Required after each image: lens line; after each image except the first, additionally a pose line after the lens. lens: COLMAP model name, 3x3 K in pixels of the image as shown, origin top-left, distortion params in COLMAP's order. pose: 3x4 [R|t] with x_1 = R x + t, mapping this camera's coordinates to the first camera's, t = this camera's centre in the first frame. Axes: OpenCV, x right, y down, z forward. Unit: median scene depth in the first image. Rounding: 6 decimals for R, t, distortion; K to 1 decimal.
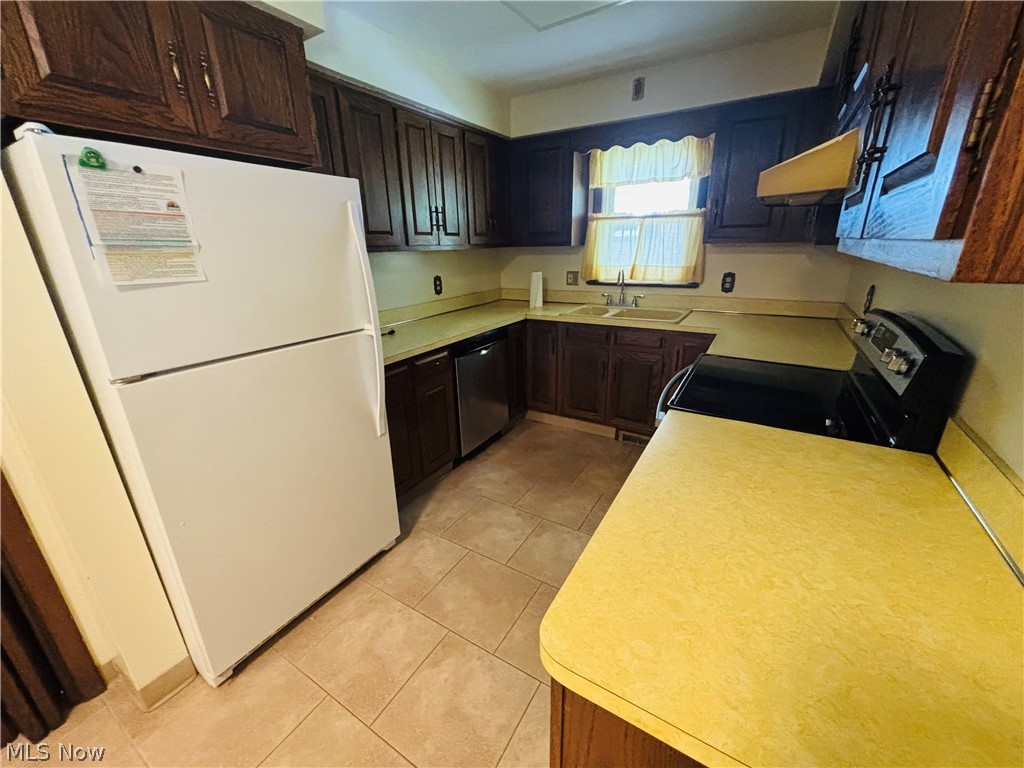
lens RADIAL K [[411.3, 0, 511.2], [0, 411.3, 383.8], [0, 0, 1]] dist [-0.001008, -0.001009]
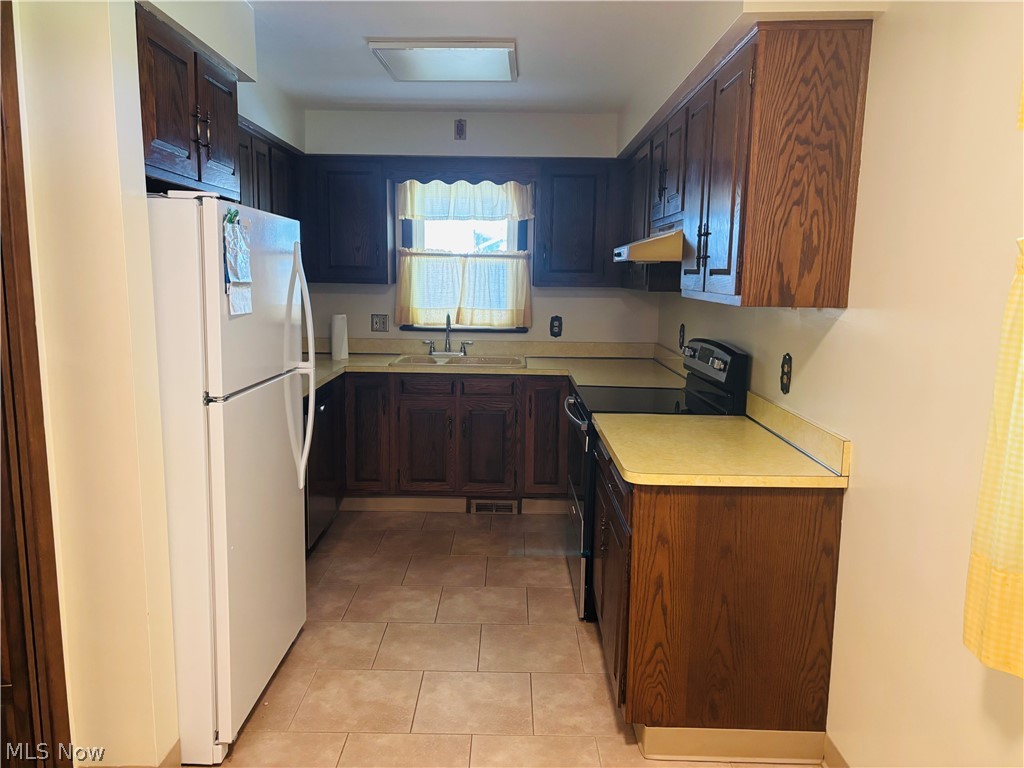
lens RADIAL K [[766.4, 0, 510.9], [0, 766.4, 387.2], [0, 0, 1]] dist [0.048984, -0.001871]
pose [[0.855286, -0.043437, 0.516332, -0.464269], [0.137189, 0.979902, -0.144813, 0.127678], [-0.499665, 0.194691, 0.844056, -0.395575]]
